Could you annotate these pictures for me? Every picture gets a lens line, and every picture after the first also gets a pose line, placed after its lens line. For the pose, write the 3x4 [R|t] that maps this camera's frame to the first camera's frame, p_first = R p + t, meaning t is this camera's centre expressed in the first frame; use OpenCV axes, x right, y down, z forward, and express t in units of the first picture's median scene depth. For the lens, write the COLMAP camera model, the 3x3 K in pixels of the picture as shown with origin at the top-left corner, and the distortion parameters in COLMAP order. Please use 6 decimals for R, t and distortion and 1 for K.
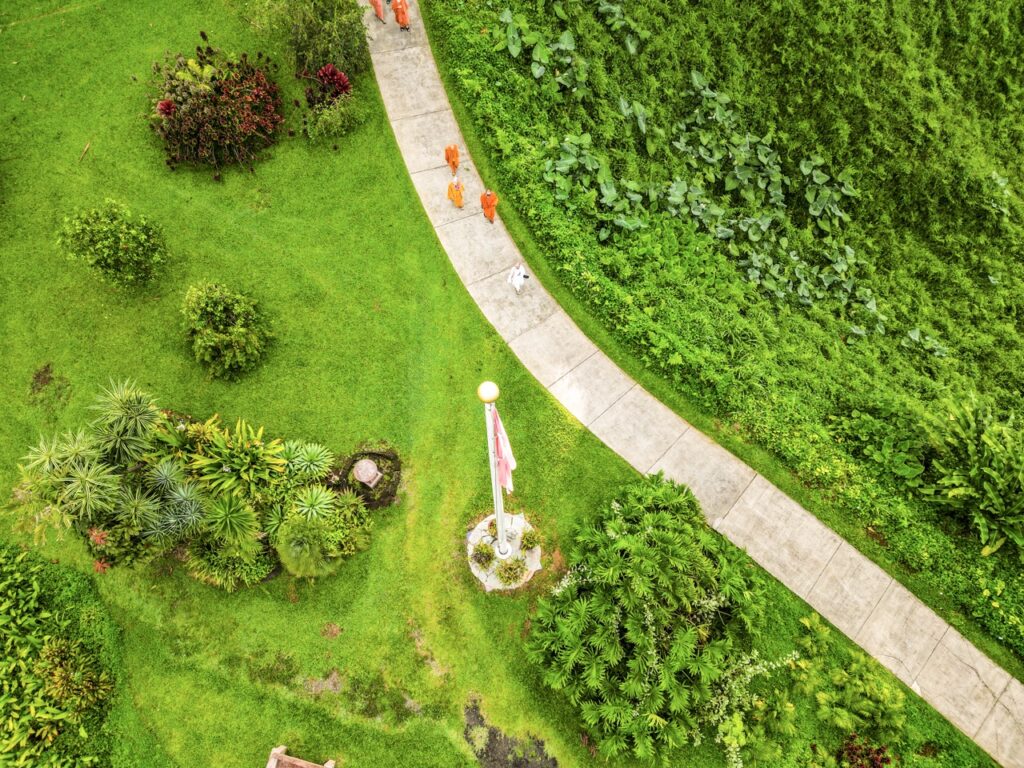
lens RADIAL K [[714.1, 0, 510.6], [0, 714.1, 380.9], [0, 0, 1]] dist [0.067904, -0.068738]
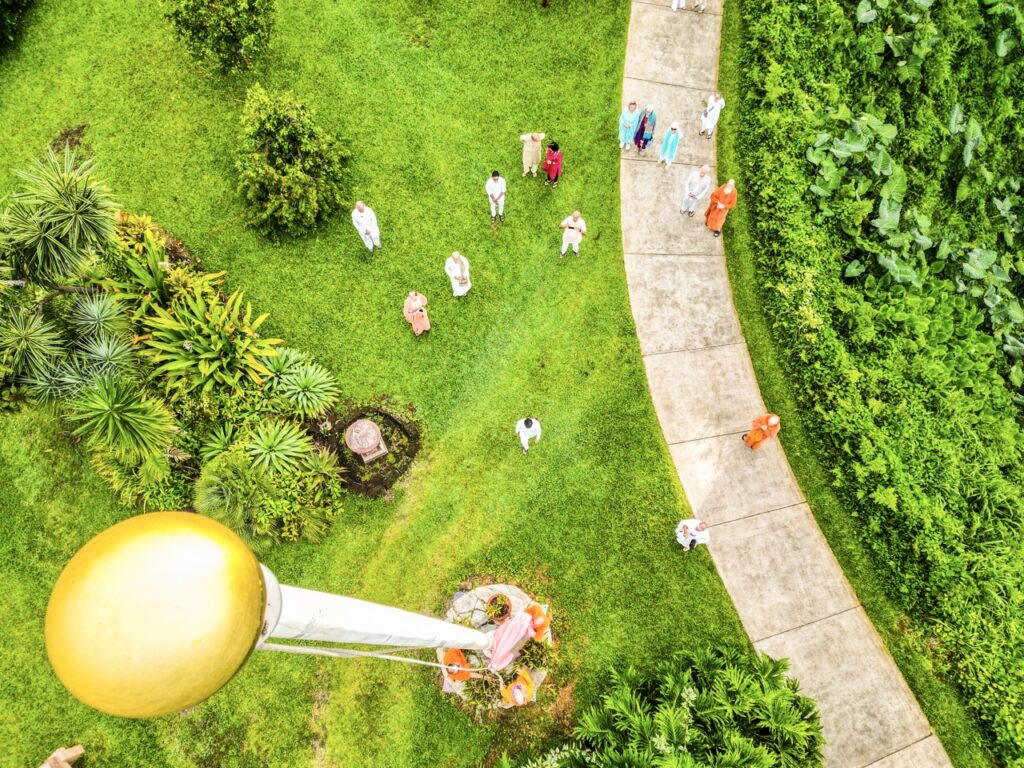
lens RADIAL K [[714.1, 0, 510.6], [0, 714.1, 380.9], [0, 0, 1]] dist [0.067904, -0.068738]
pose [[0.885369, 0.433316, -0.168399, 0.008182], [-0.429913, 0.900998, 0.058111, -0.017191], [0.176907, 0.020947, 0.984005, 0.321503]]
